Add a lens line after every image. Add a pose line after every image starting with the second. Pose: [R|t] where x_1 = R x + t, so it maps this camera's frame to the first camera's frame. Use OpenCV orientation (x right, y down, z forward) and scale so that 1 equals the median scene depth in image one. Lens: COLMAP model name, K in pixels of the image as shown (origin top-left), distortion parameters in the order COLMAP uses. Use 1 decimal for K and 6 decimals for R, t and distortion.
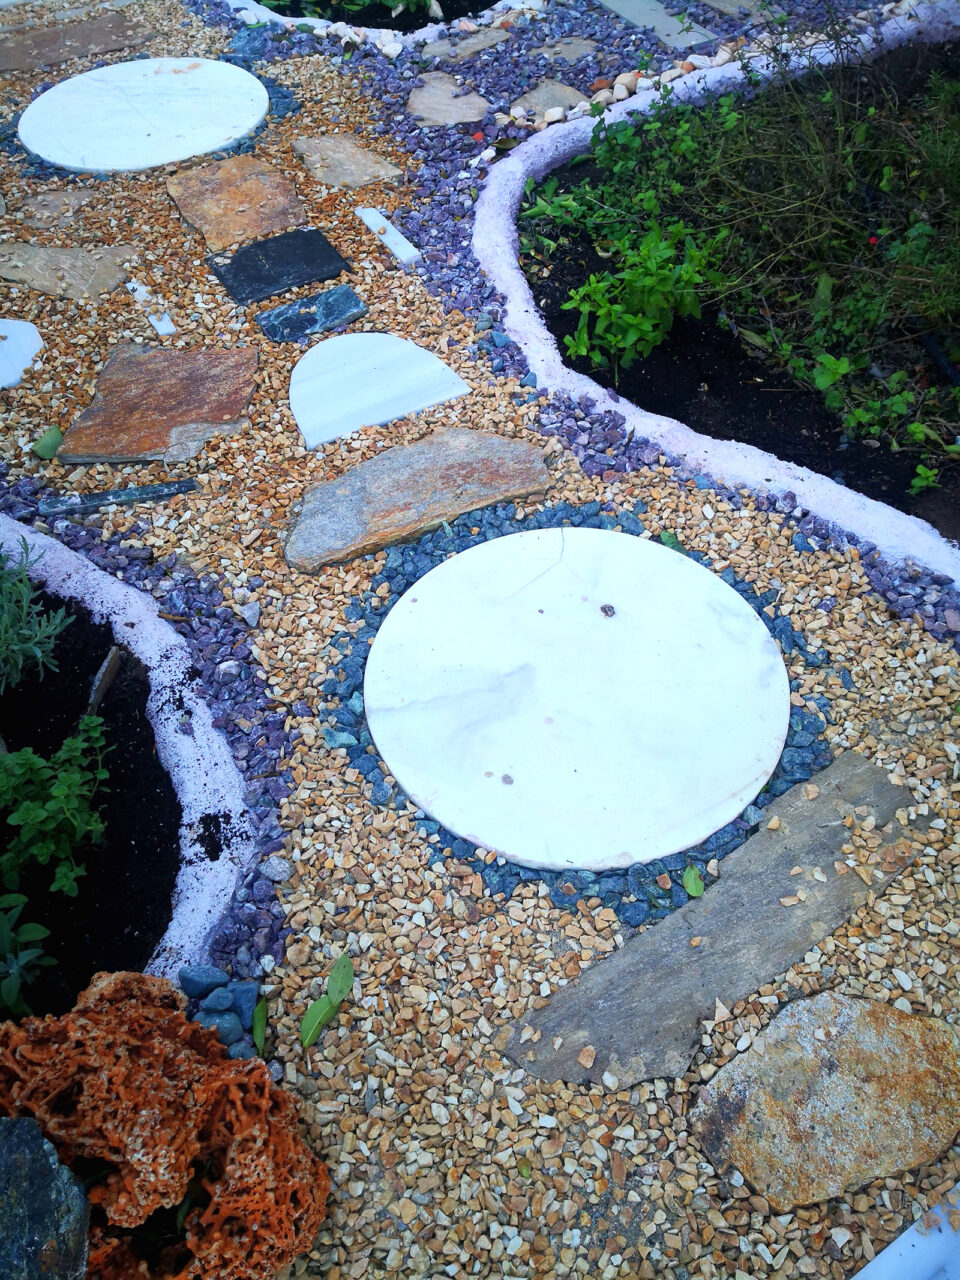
lens RADIAL K [[1091.0, 0, 480.0], [0, 1091.0, 640.7], [0, 0, 1]] dist [0.007162, -0.009893]
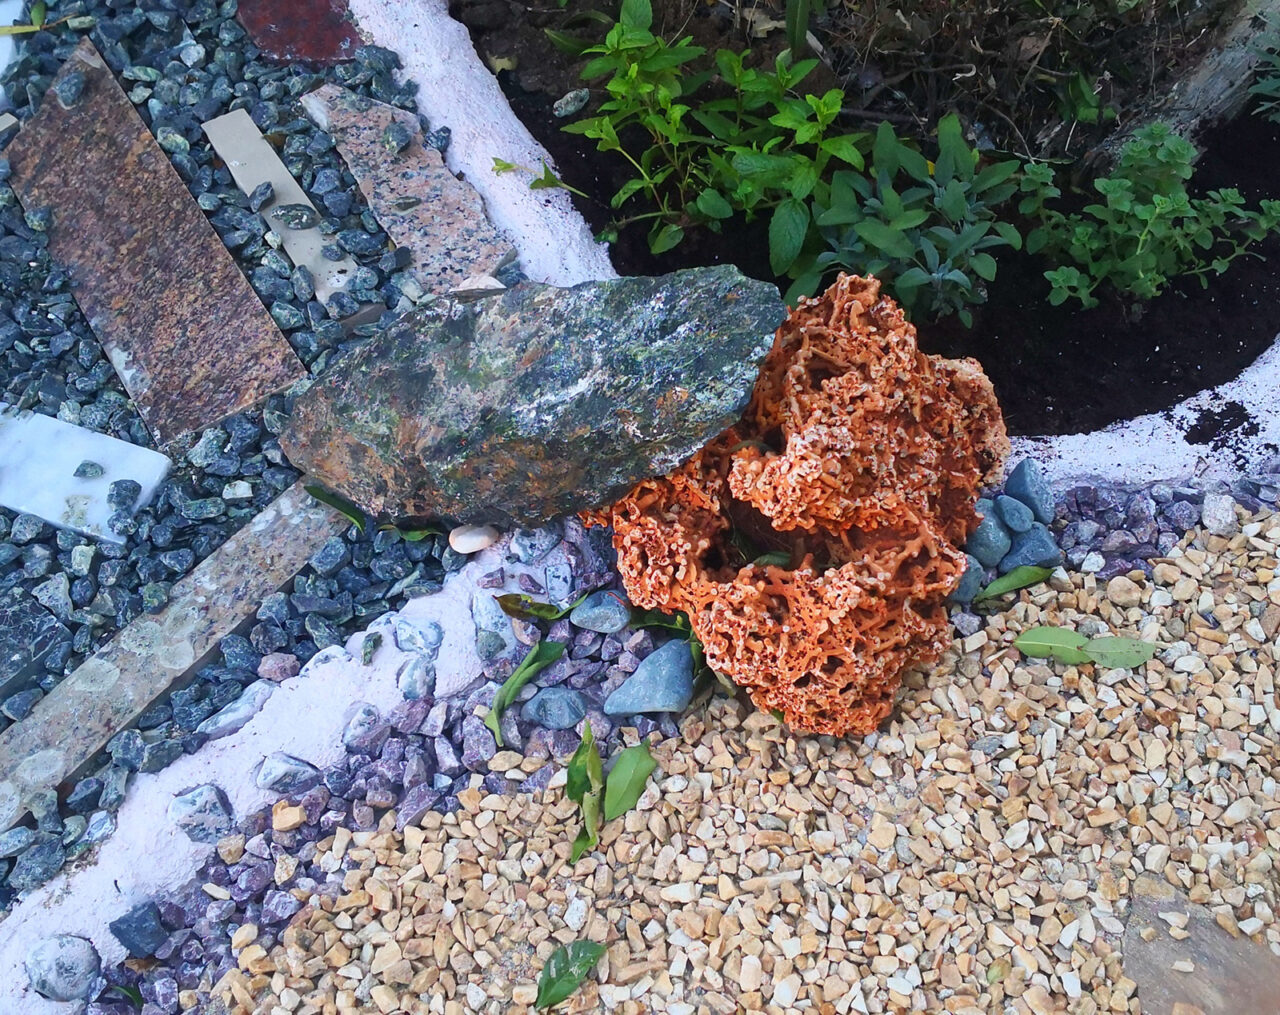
lens RADIAL K [[1744.1, 0, 640.3], [0, 1744.1, 507.2], [0, 0, 1]] dist [0.040599, 0.000000]
pose [[0.303872, 0.783435, -0.542118, 0.324988], [-0.741432, 0.551799, 0.381832, 0.060304], [0.598281, 0.285915, 0.748540, -0.049551]]
